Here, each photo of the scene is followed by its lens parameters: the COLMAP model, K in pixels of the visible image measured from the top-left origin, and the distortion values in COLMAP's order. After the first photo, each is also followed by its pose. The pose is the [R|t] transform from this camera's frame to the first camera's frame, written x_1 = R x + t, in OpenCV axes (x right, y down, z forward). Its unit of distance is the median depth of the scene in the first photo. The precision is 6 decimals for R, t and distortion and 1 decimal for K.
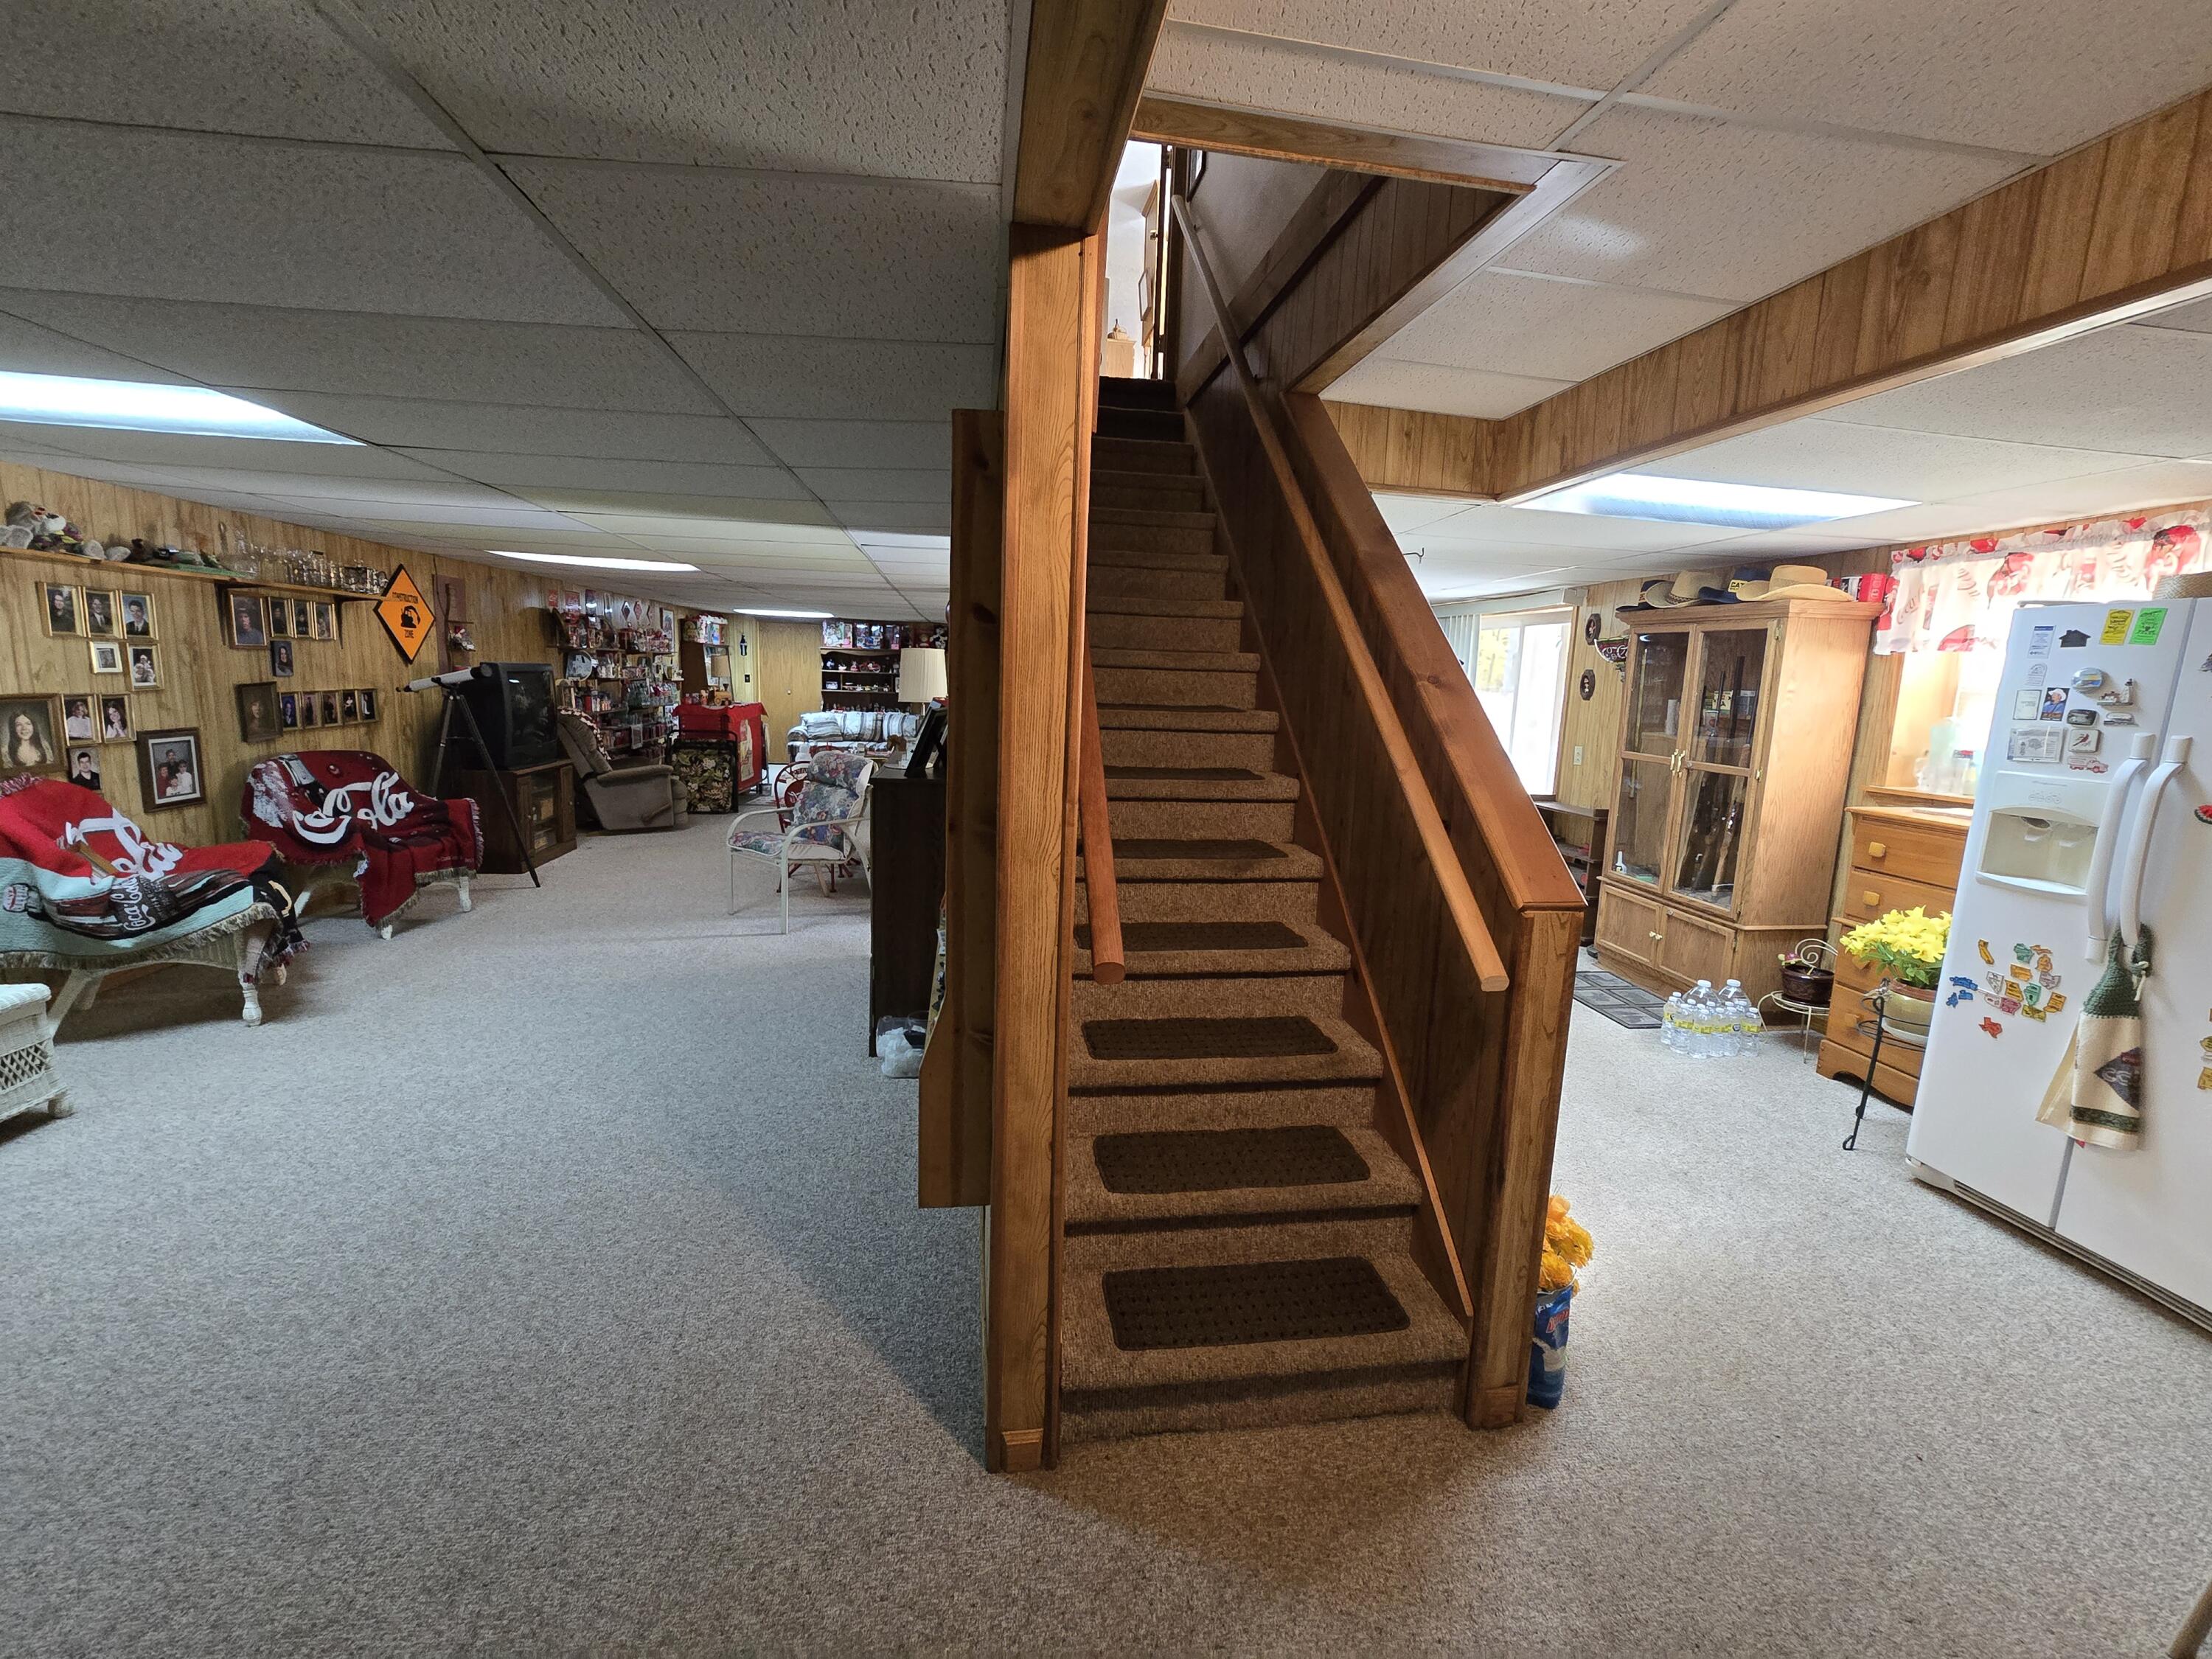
lens RADIAL K [[884.9, 0, 1098.5], [0, 884.9, 819.3], [0, 0, 1]] dist [-0.012149, 0.003141]
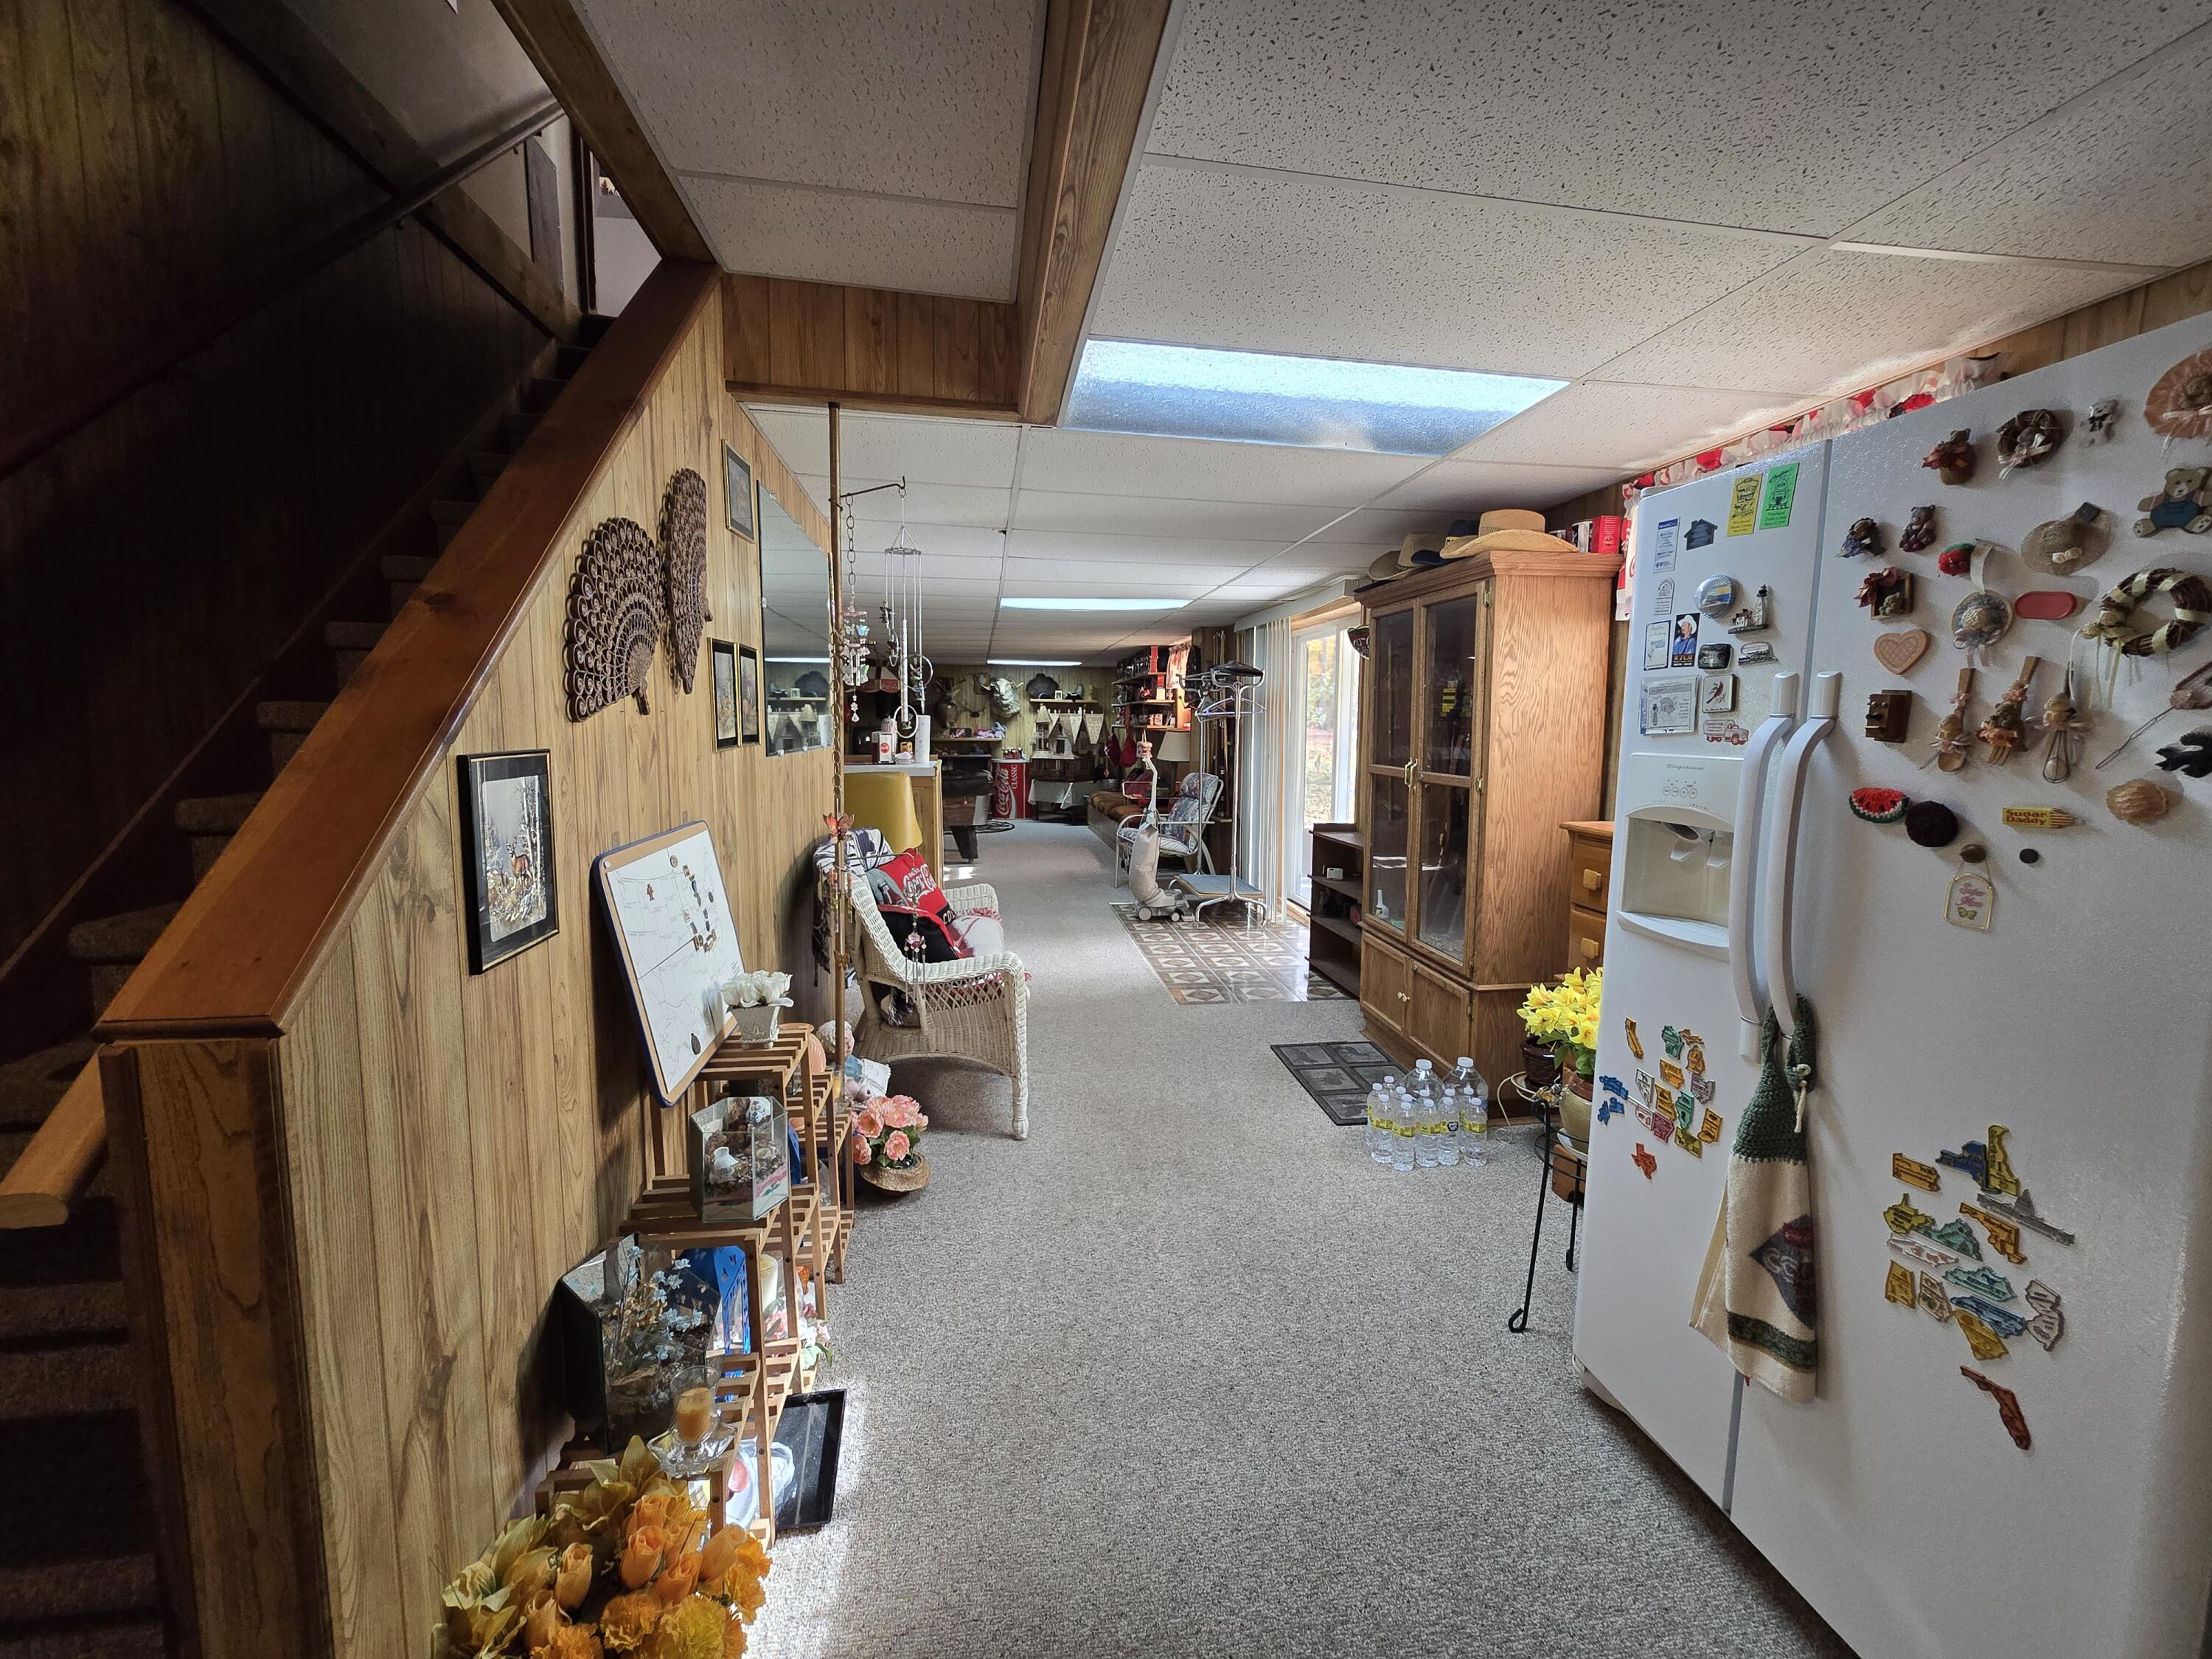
lens RADIAL K [[884.9, 0, 1114.4], [0, 884.9, 819.6], [0, 0, 1]] dist [-0.012149, 0.003141]
pose [[0.999674, -0.025467, 0.001600, 0.672672], [0.025516, 0.998203, -0.054212, 0.019760], [-0.000217, 0.054235, 0.998528, 0.375002]]
